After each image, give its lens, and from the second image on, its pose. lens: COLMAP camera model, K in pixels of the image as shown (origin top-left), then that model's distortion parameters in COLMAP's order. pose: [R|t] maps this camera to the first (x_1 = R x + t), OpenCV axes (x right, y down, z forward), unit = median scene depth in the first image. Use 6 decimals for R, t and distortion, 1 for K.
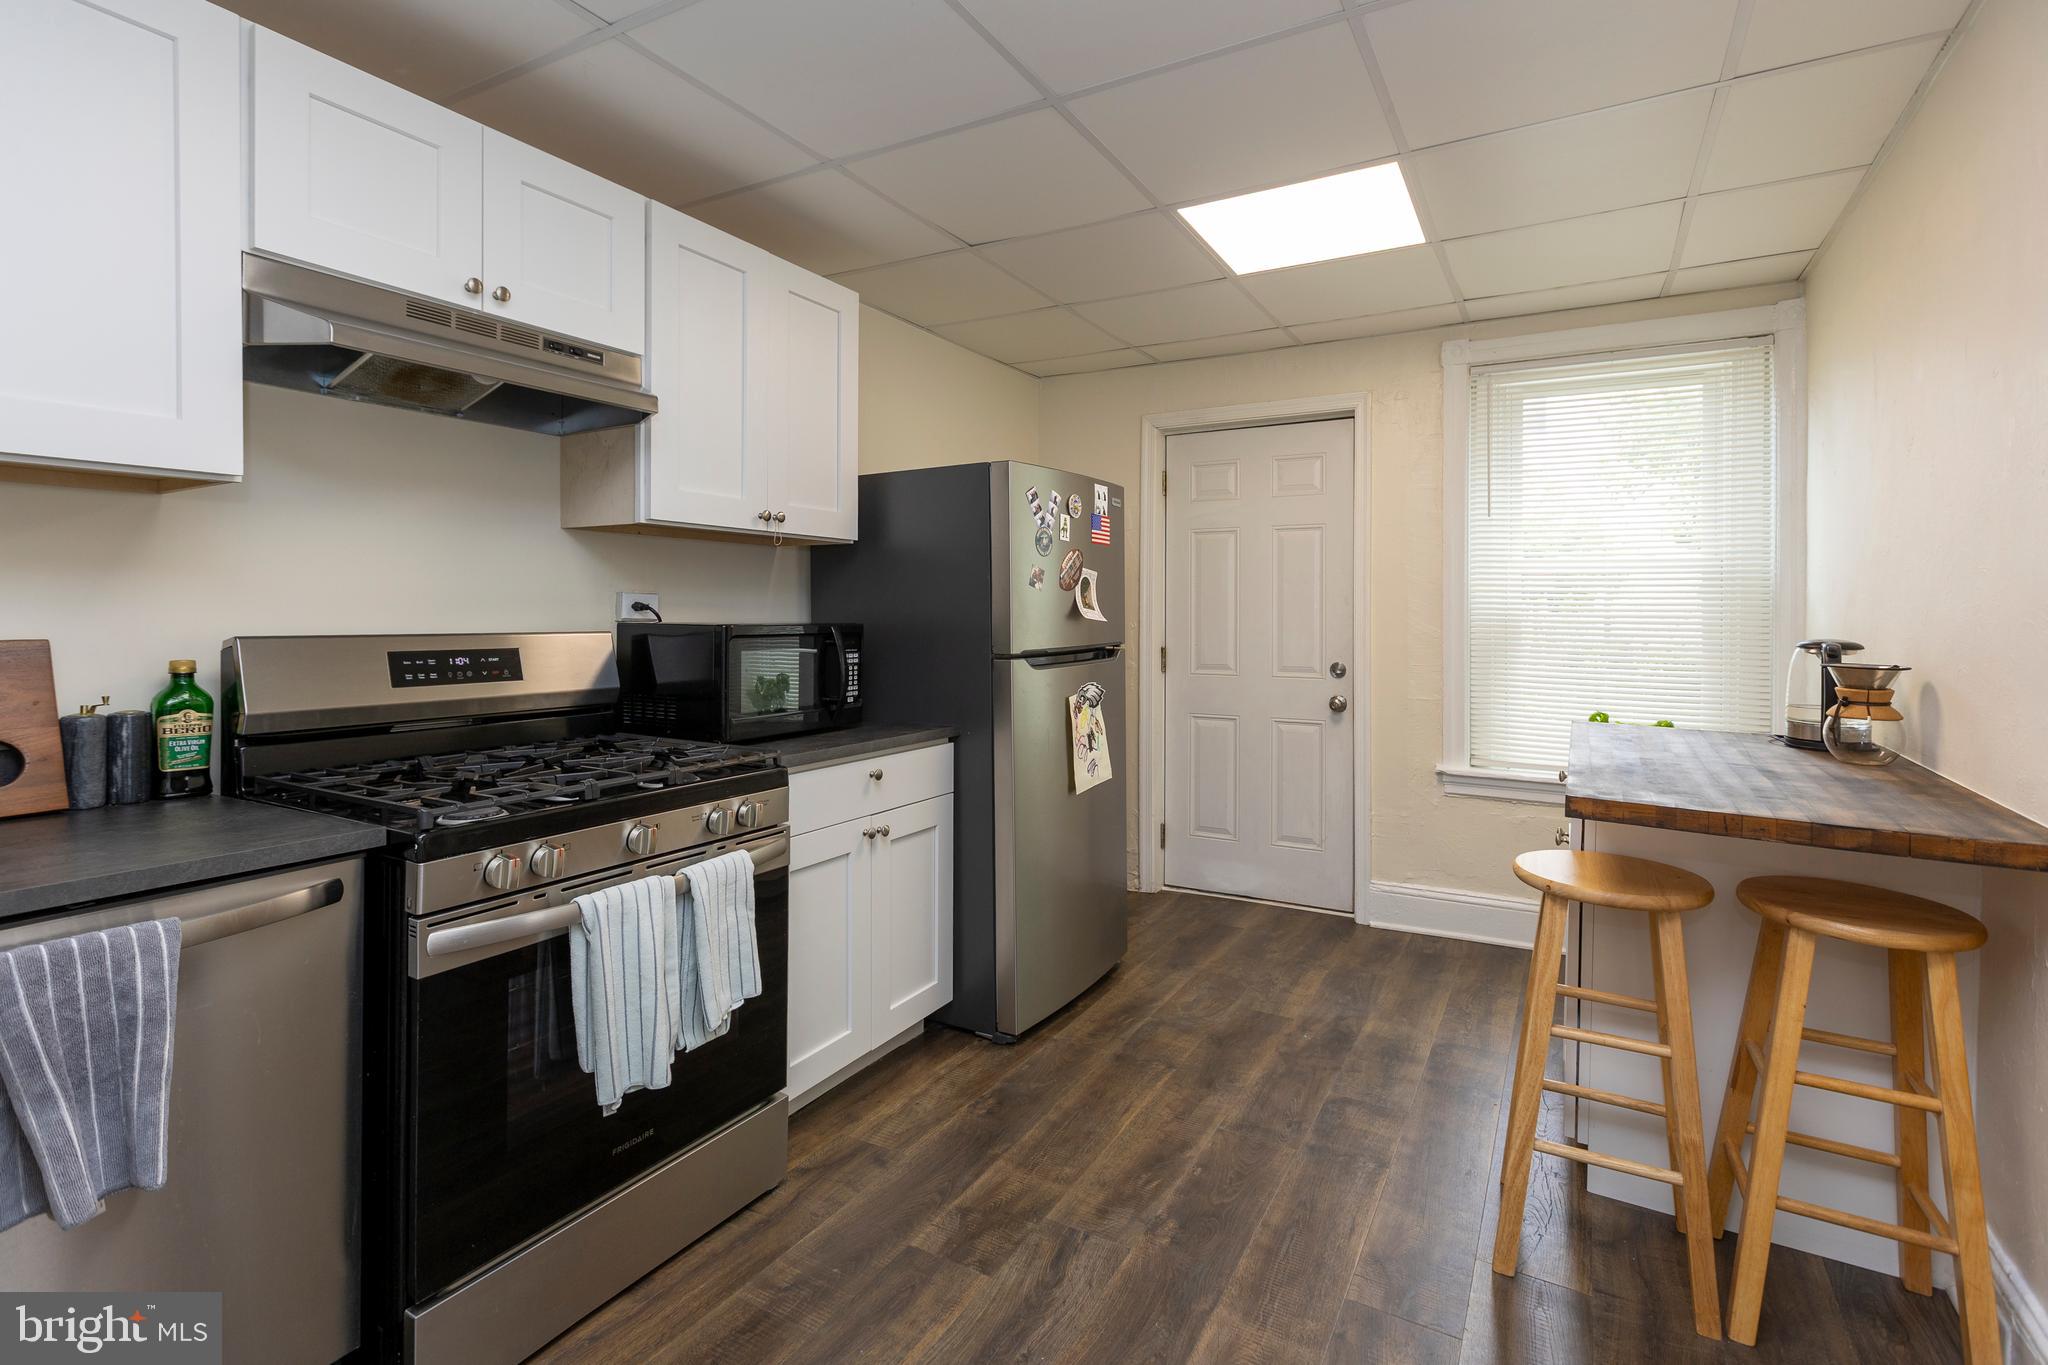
lens RADIAL K [[945.4, 0, 1029.9], [0, 945.4, 618.4], [0, 0, 1]] dist [0.004577, 0.000950]
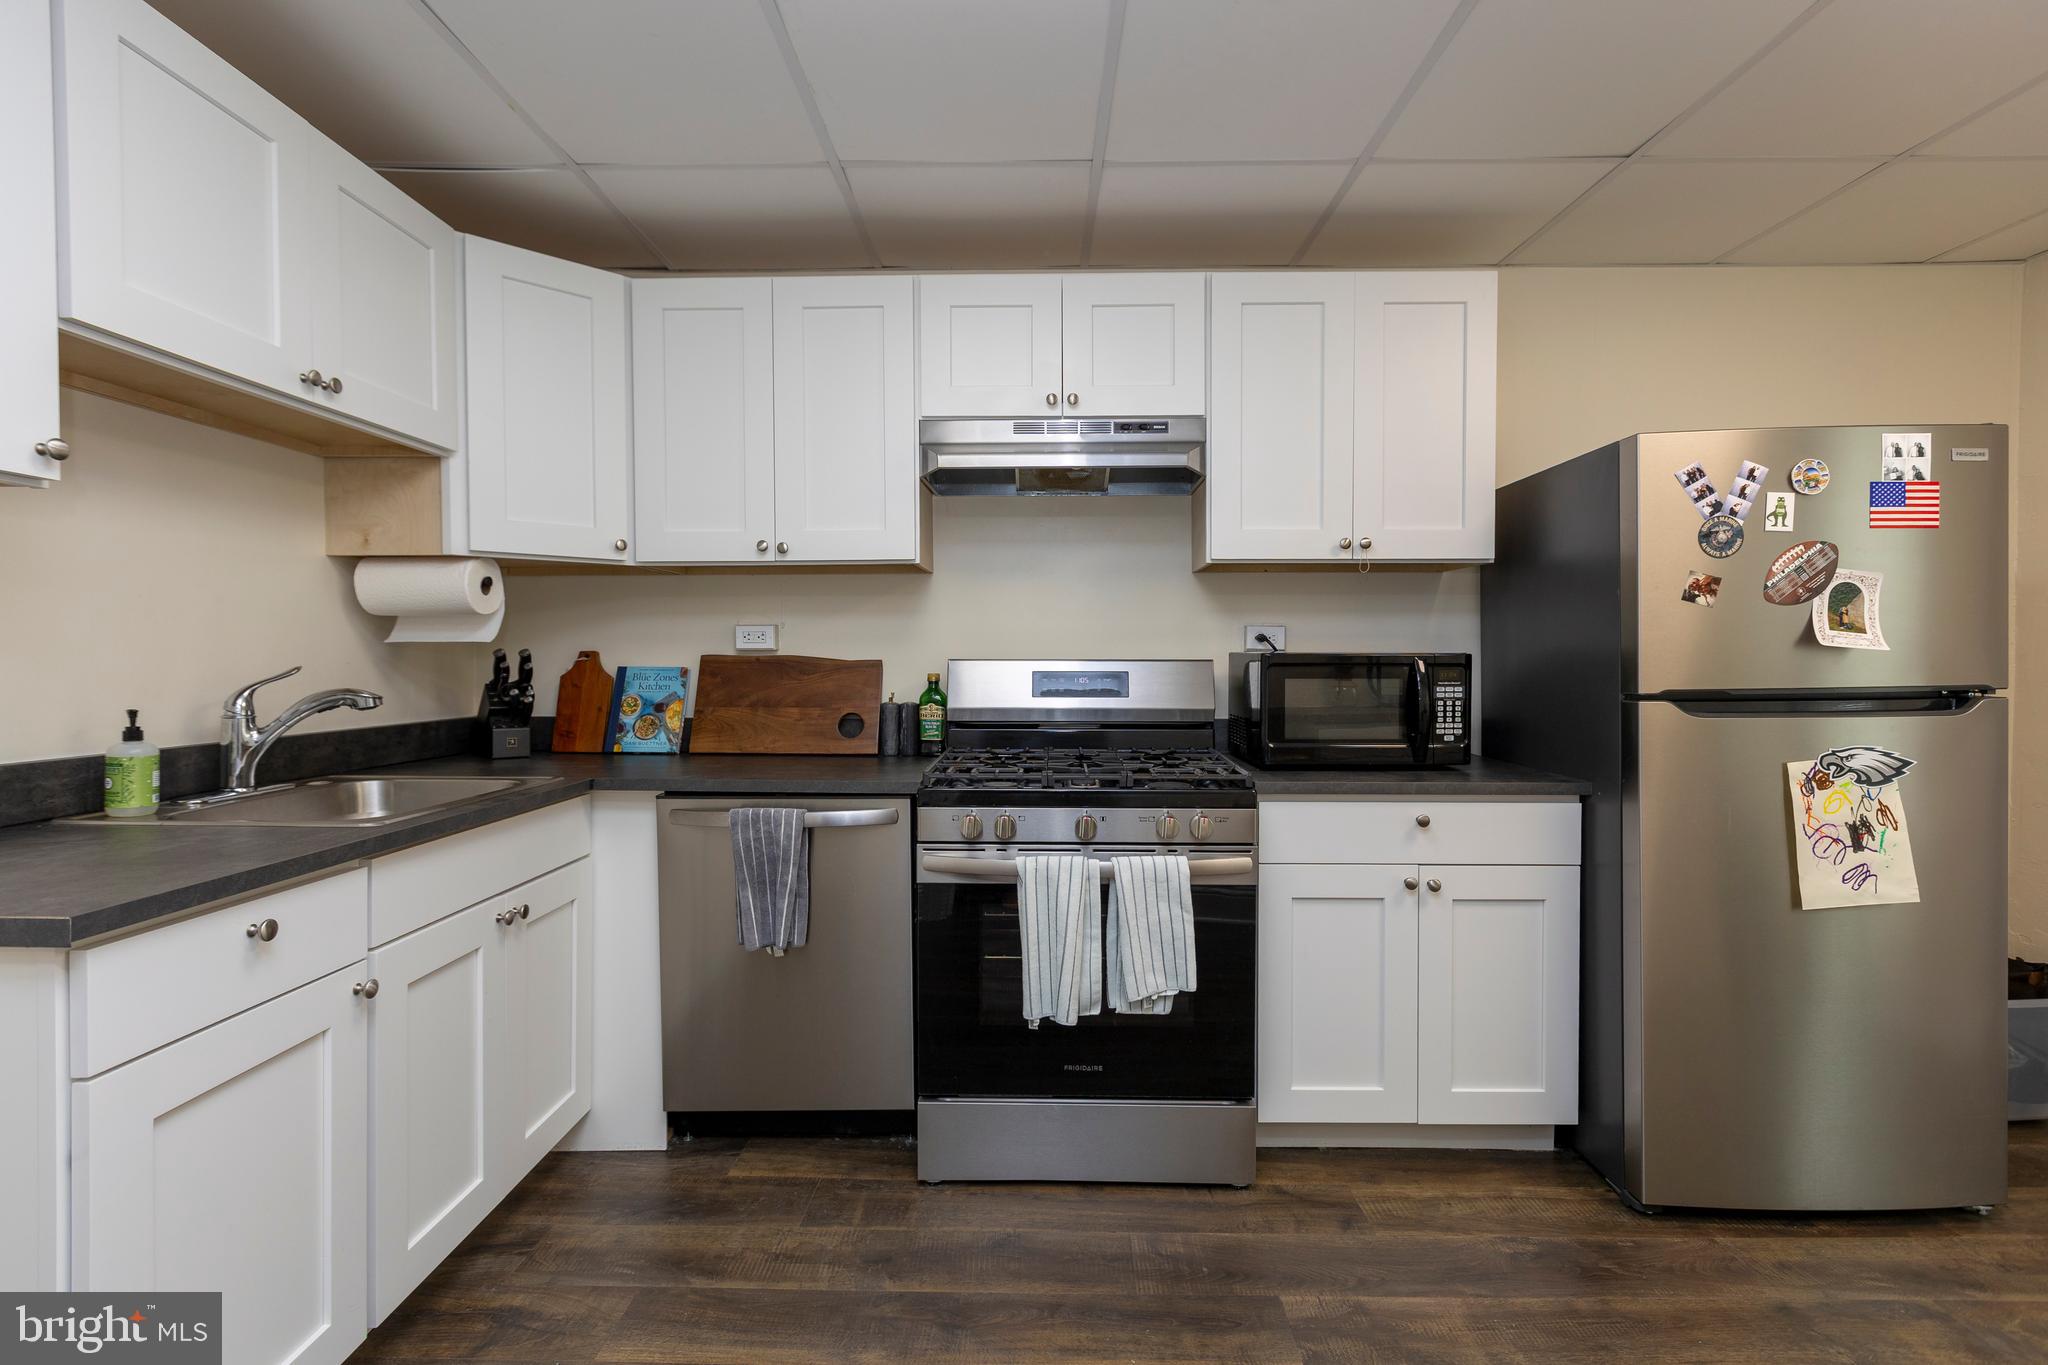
lens RADIAL K [[945.4, 0, 1033.5], [0, 945.4, 673.2], [0, 0, 1]] dist [0.004577, 0.000950]
pose [[0.494259, 0.016868, -0.869151, 0.429770], [-0.001348, 0.999825, 0.018638, 0.008868], [0.869313, -0.008040, 0.494196, 0.234596]]
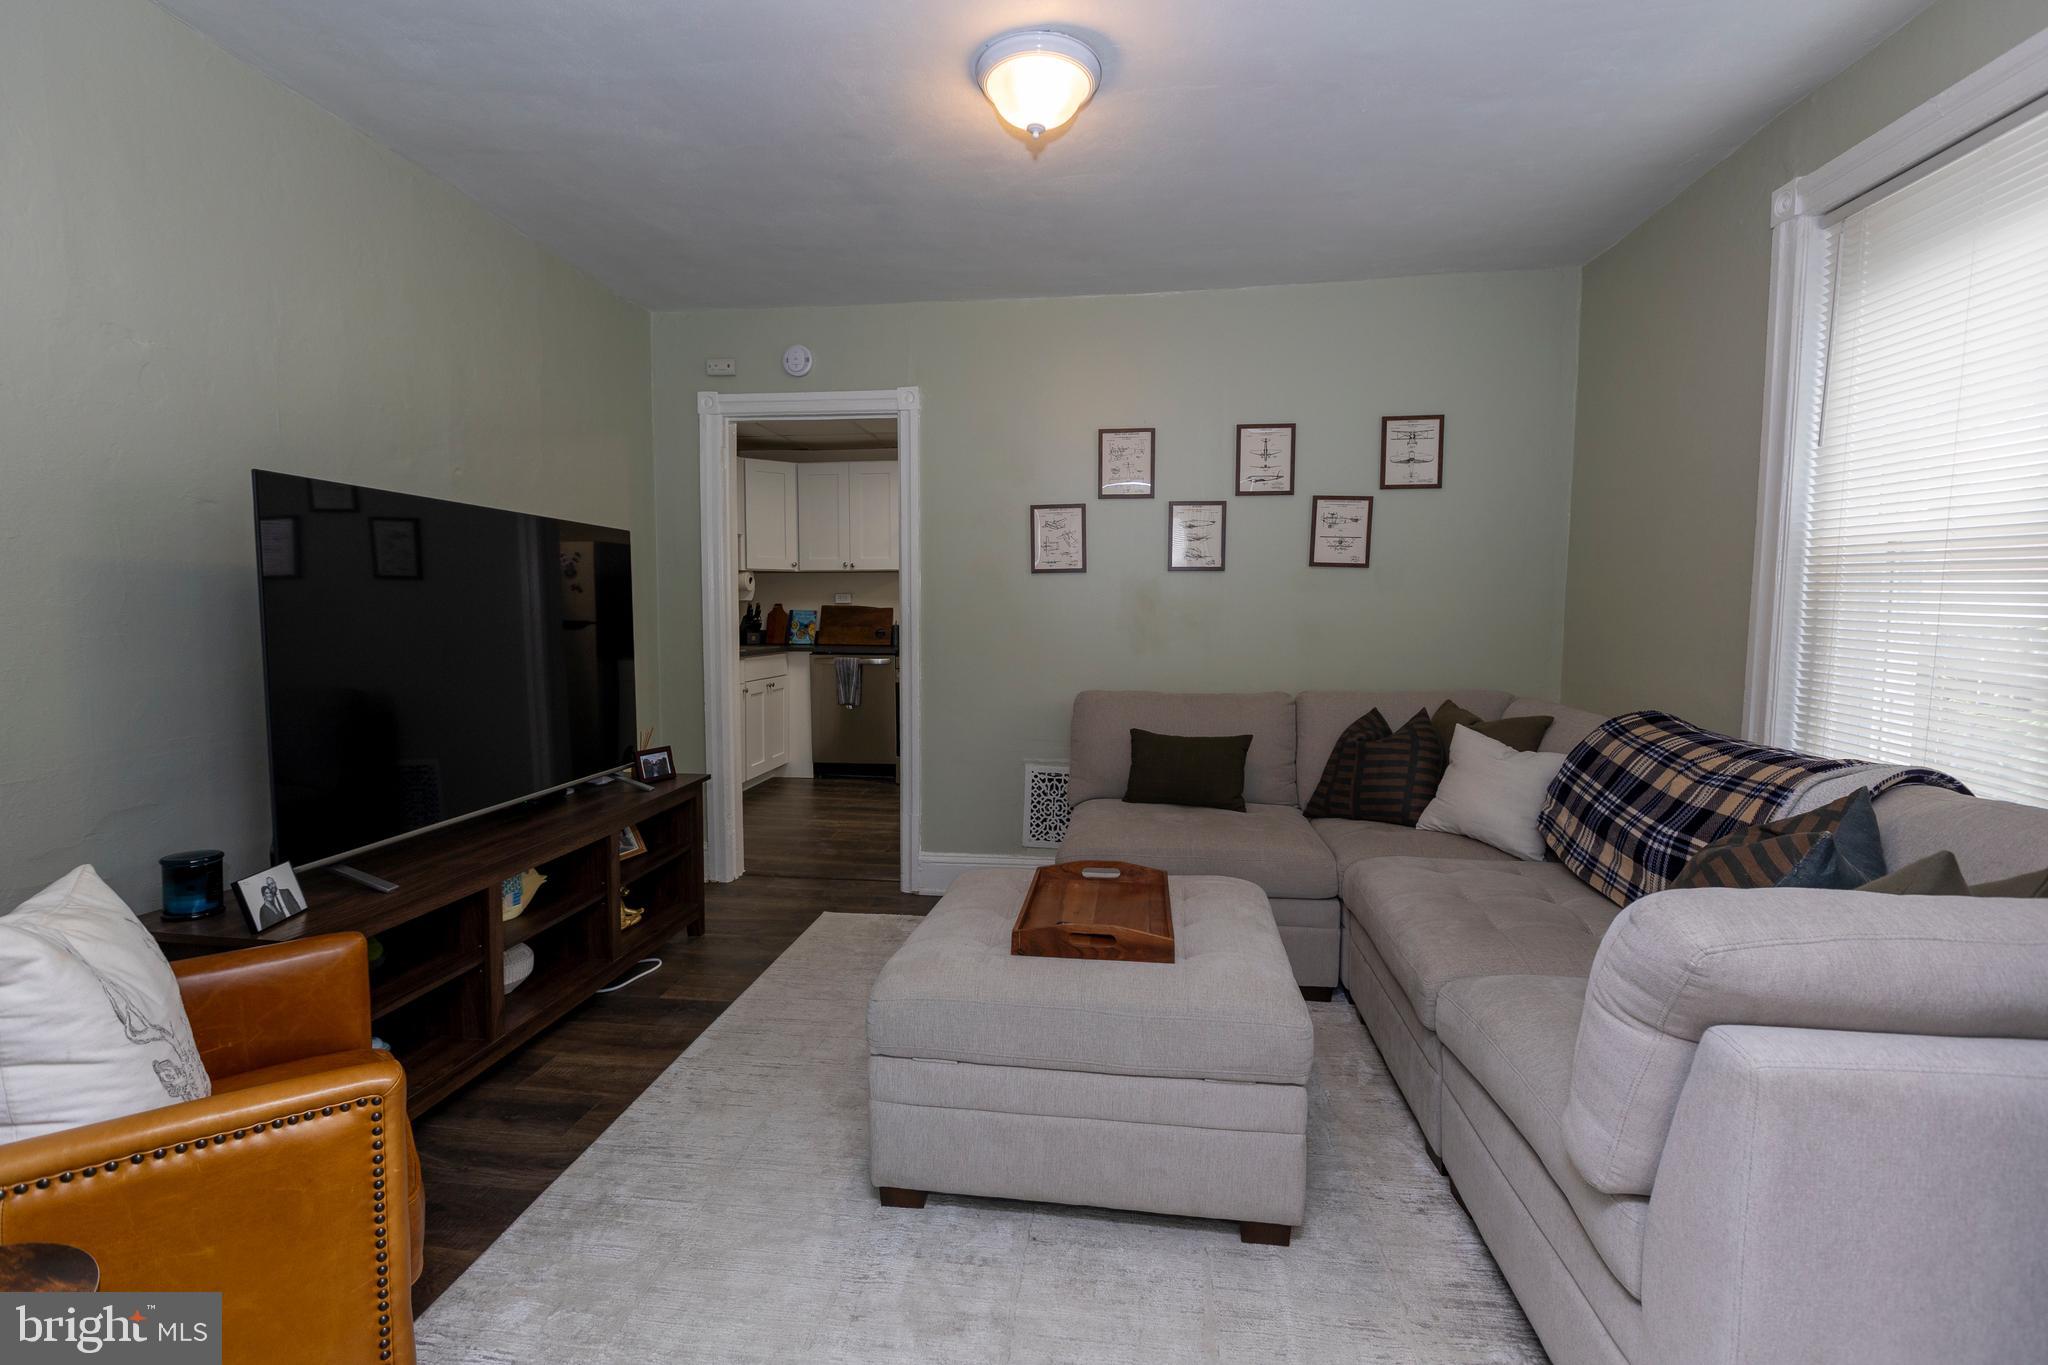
lens RADIAL K [[945.4, 0, 1013.2], [0, 945.4, 687.6], [0, 0, 1]] dist [0.004577, 0.000950]
pose [[0.399795, 0.080008, -0.913106, 2.218896], [-0.007125, 0.996424, 0.084189, 0.010870], [0.916577, -0.027152, 0.398936, -0.194784]]
